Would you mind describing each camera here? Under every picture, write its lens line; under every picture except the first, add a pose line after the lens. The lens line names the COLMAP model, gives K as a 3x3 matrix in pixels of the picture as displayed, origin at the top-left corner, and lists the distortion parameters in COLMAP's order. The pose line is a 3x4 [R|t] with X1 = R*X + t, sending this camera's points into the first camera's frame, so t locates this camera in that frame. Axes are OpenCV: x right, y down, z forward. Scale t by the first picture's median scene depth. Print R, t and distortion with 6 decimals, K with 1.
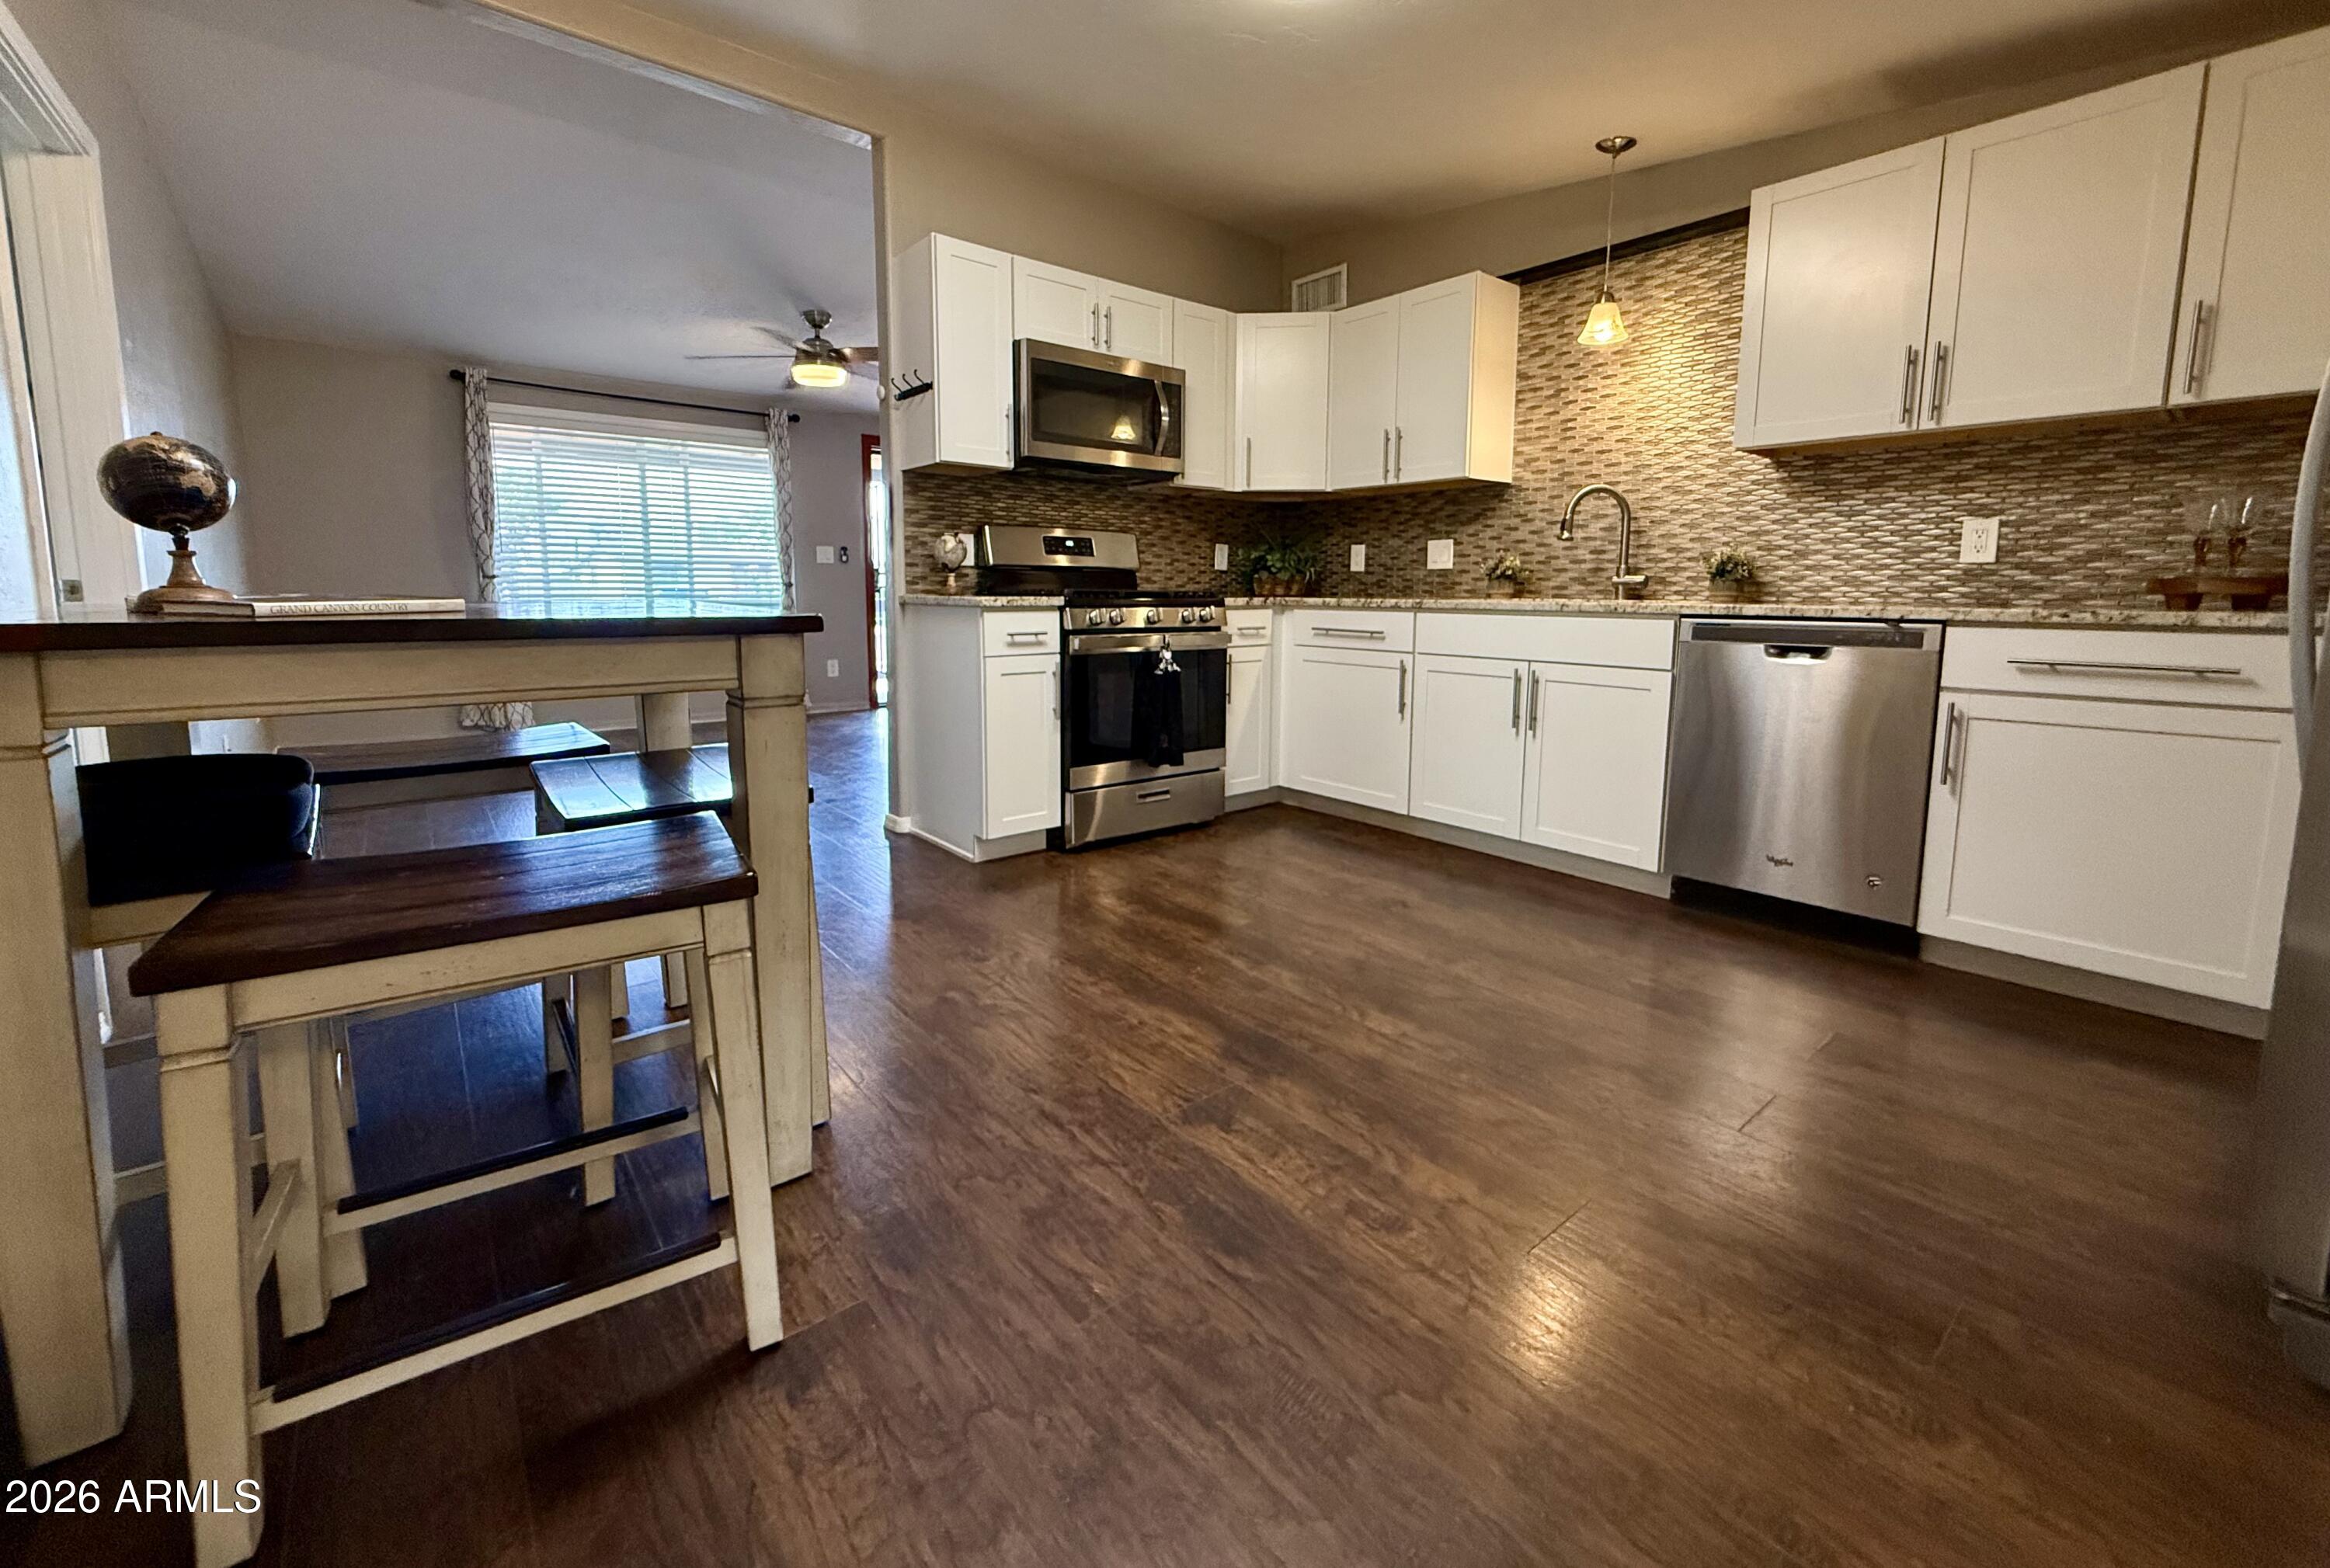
lens RADIAL K [[933.1, 0, 1157.3], [0, 933.1, 692.0], [0, 0, 1]] dist [-0.000118, -0.000211]
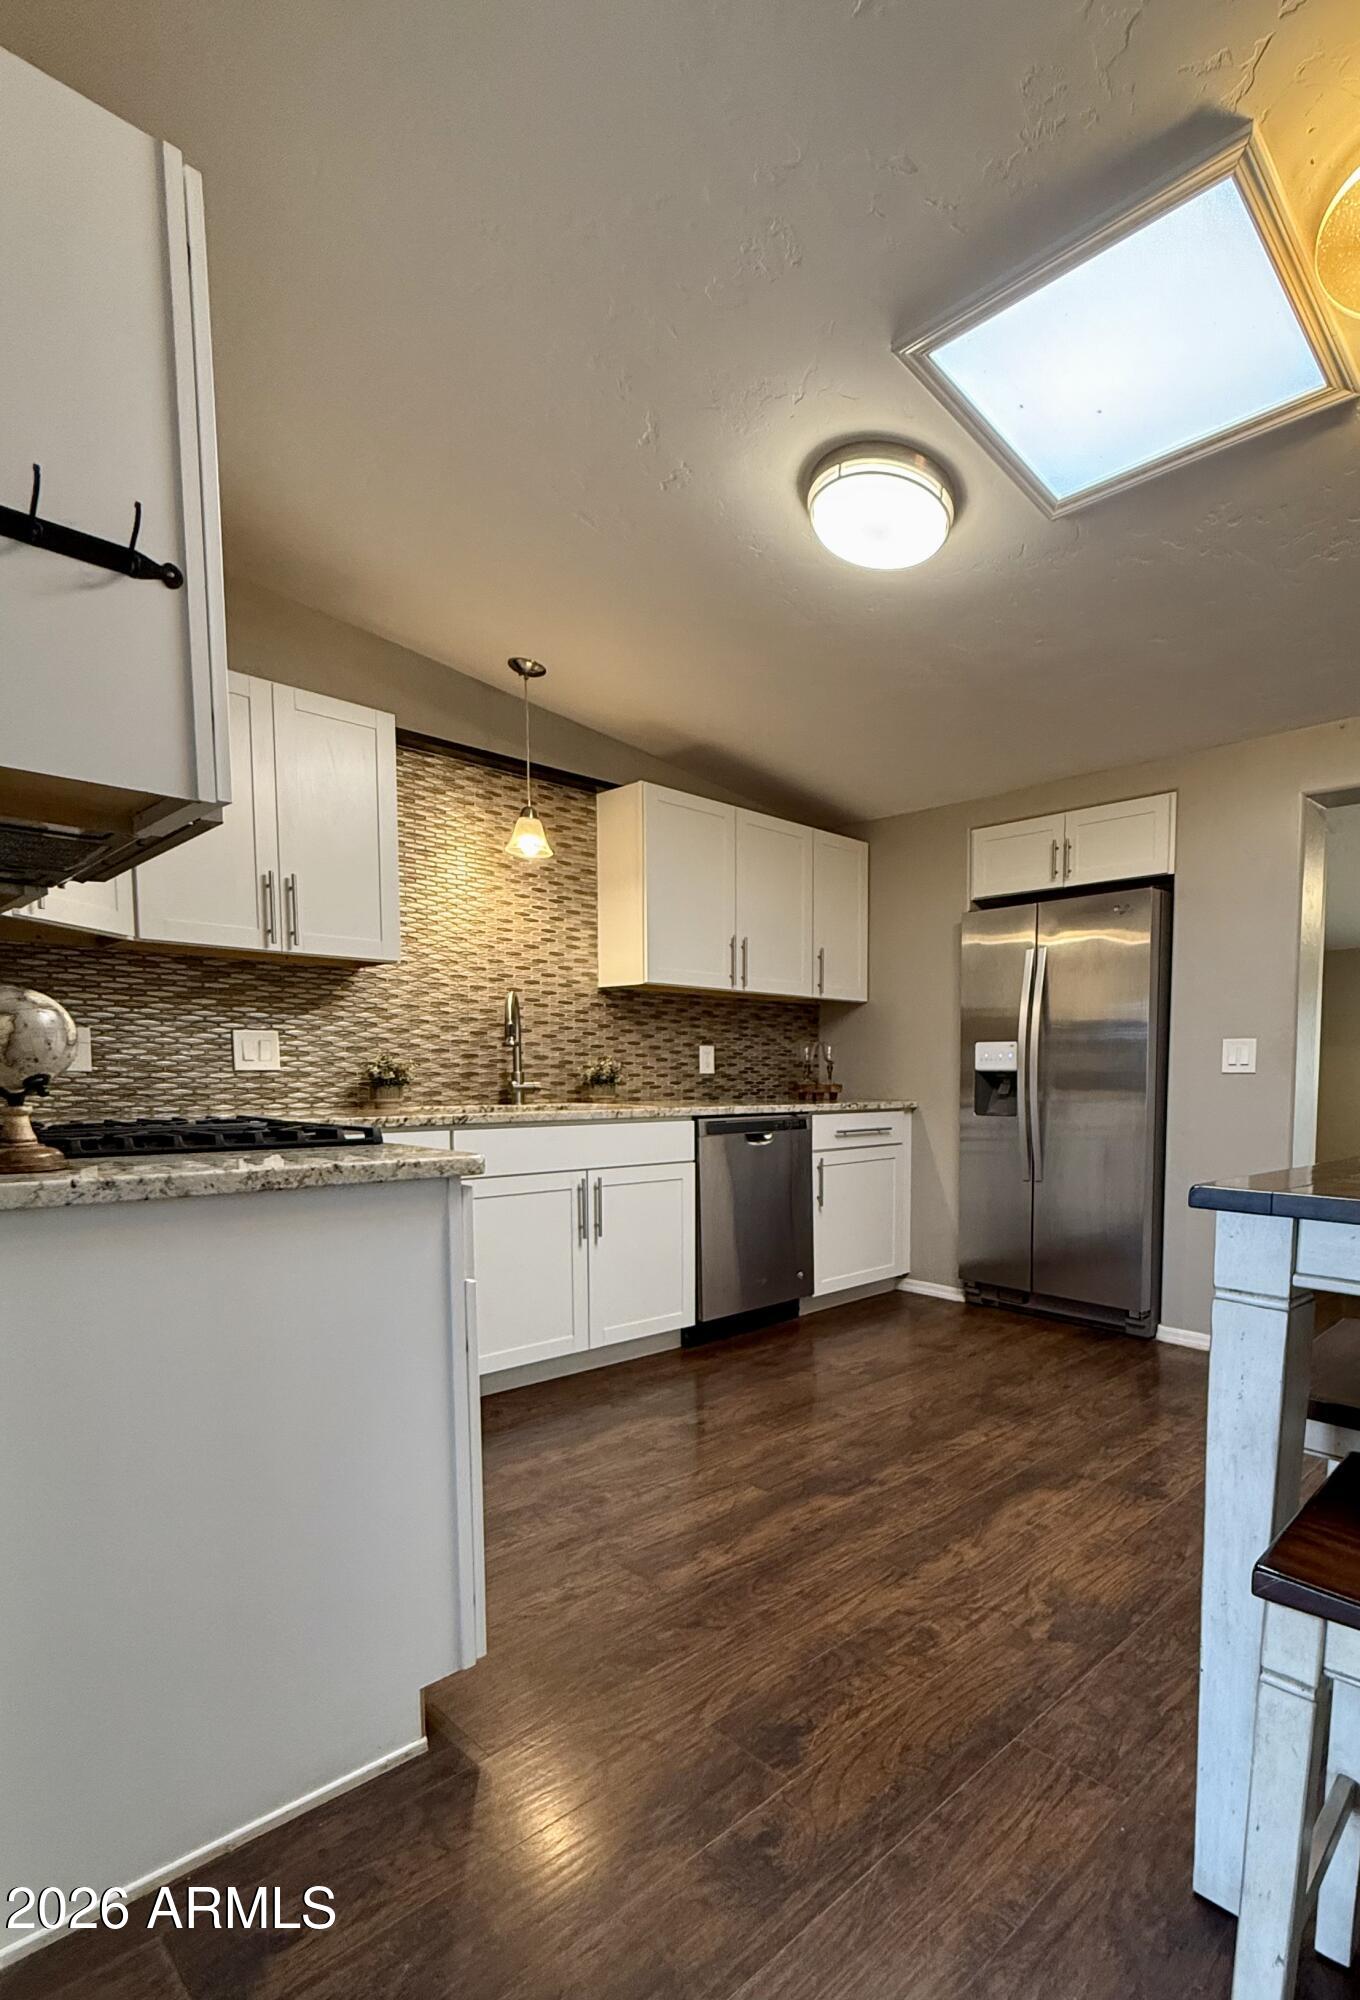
lens RADIAL K [[984.7, 0, 886.4], [0, 984.7, 1149.9], [0, 0, 1]] dist [-0.001595, -0.000171]
pose [[-0.178223, -0.084321, 0.980371, -0.643569], [0.101178, 0.989470, 0.103497, -0.121398], [-0.978775, 0.117637, -0.167815, 0.795202]]
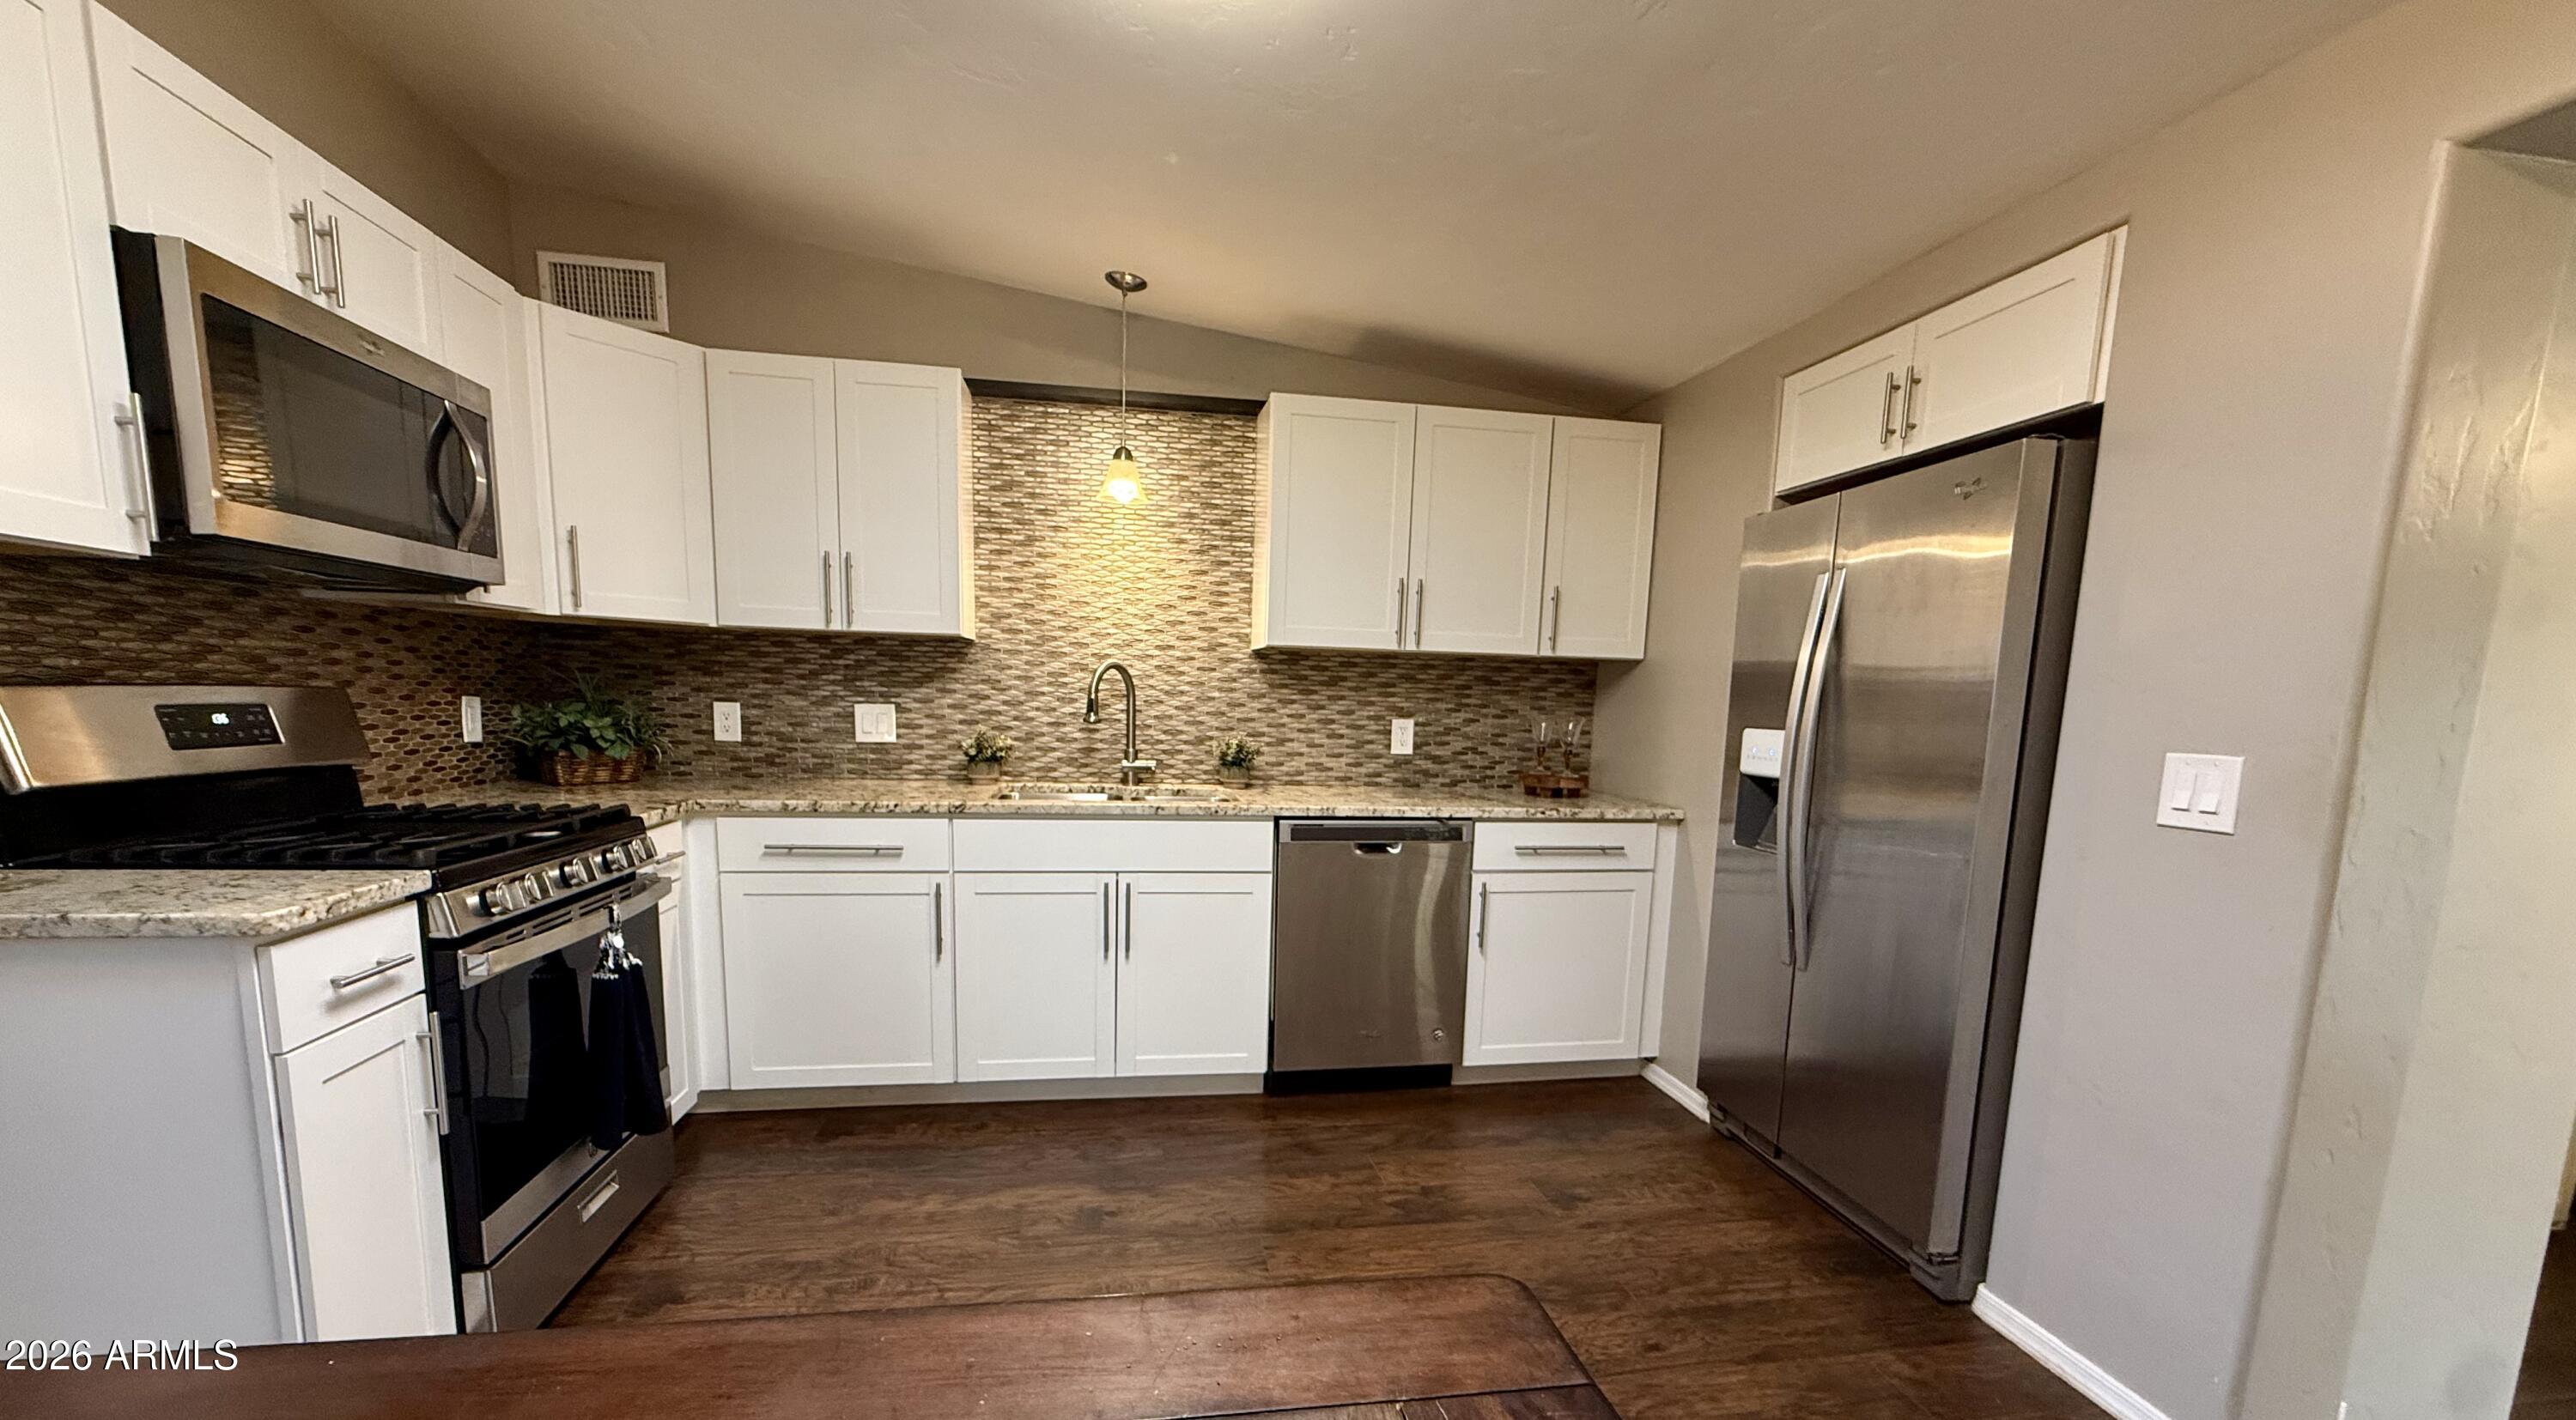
lens RADIAL K [[1024.4, 0, 1280.1], [0, 1024.4, 839.0], [0, 0, 1]] dist [0.000647, -0.000078]
pose [[0.491649, -0.112151, 0.863541, -0.313711], [0.070415, 0.993544, 0.088945, -0.126627], [-0.867942, 0.017076, 0.496372, 0.370426]]
